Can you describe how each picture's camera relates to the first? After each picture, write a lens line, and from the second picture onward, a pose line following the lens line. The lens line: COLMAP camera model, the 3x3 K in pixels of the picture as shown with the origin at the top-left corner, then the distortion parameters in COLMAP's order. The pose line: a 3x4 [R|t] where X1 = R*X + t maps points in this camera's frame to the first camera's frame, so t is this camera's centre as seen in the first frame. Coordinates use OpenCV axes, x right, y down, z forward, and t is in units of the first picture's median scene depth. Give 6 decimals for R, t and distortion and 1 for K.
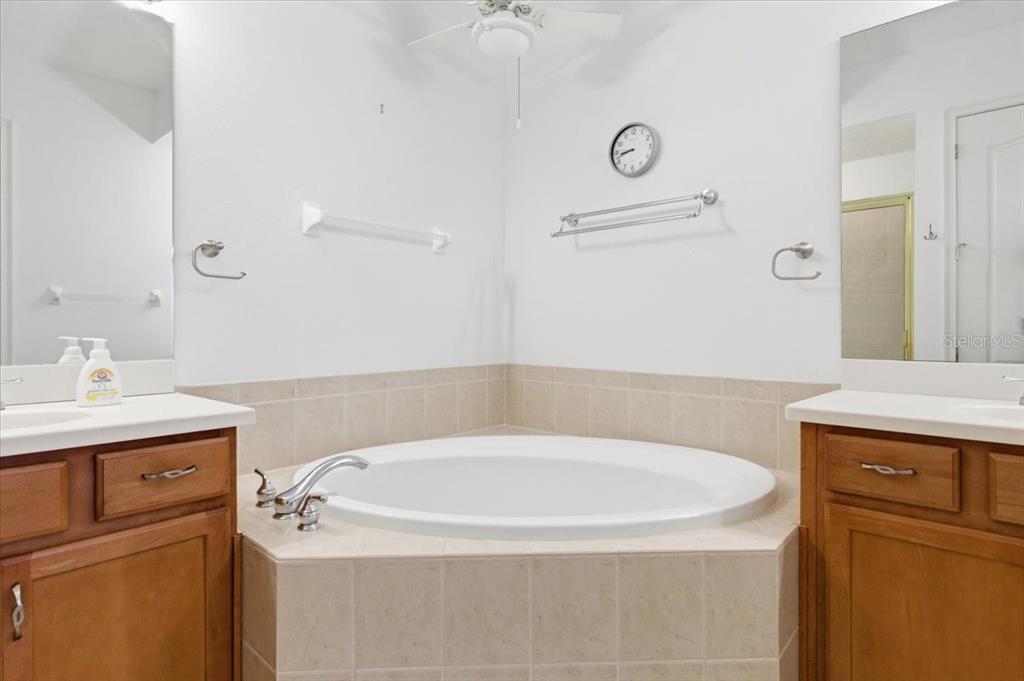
lens RADIAL K [[550.8, 0, 512.8], [0, 550.8, 327.0], [0, 0, 1]] dist [0.002921, -0.000382]
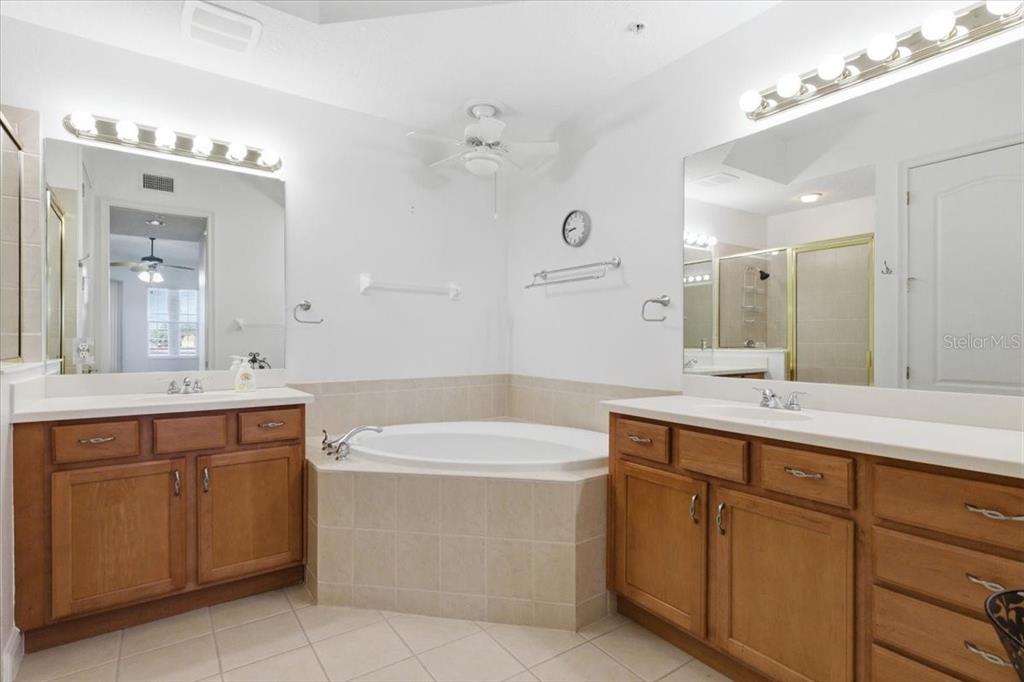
lens RADIAL K [[508.5, 0, 514.7], [0, 508.5, 344.6], [0, 0, 1]] dist [0.016177, -0.009592]
pose [[0.976027, 0.004808, -0.217595, 0.482564], [-0.002933, 0.999956, 0.008942, -0.036624], [0.217628, -0.008089, 0.975998, -0.466500]]
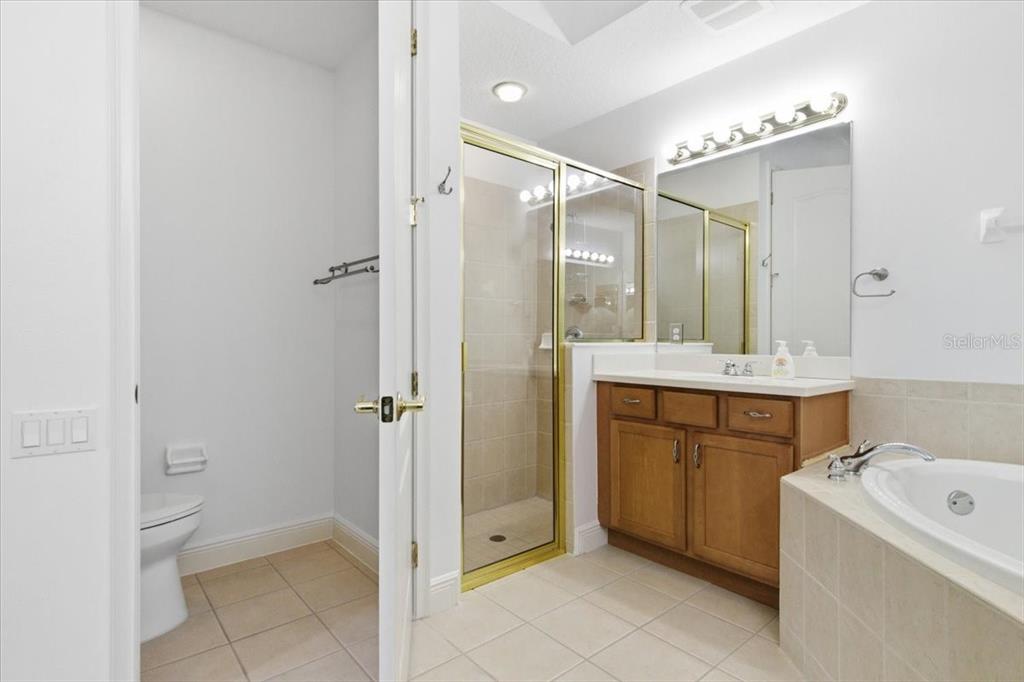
lens RADIAL K [[508.5, 0, 505.4], [0, 508.5, 344.1], [0, 0, 1]] dist [0.016177, -0.009592]
pose [[-0.135771, 0.007522, -0.990712, 0.828161], [0.000126, 0.999971, 0.007575, 0.015597], [0.990740, 0.000904, -0.135768, 0.295586]]
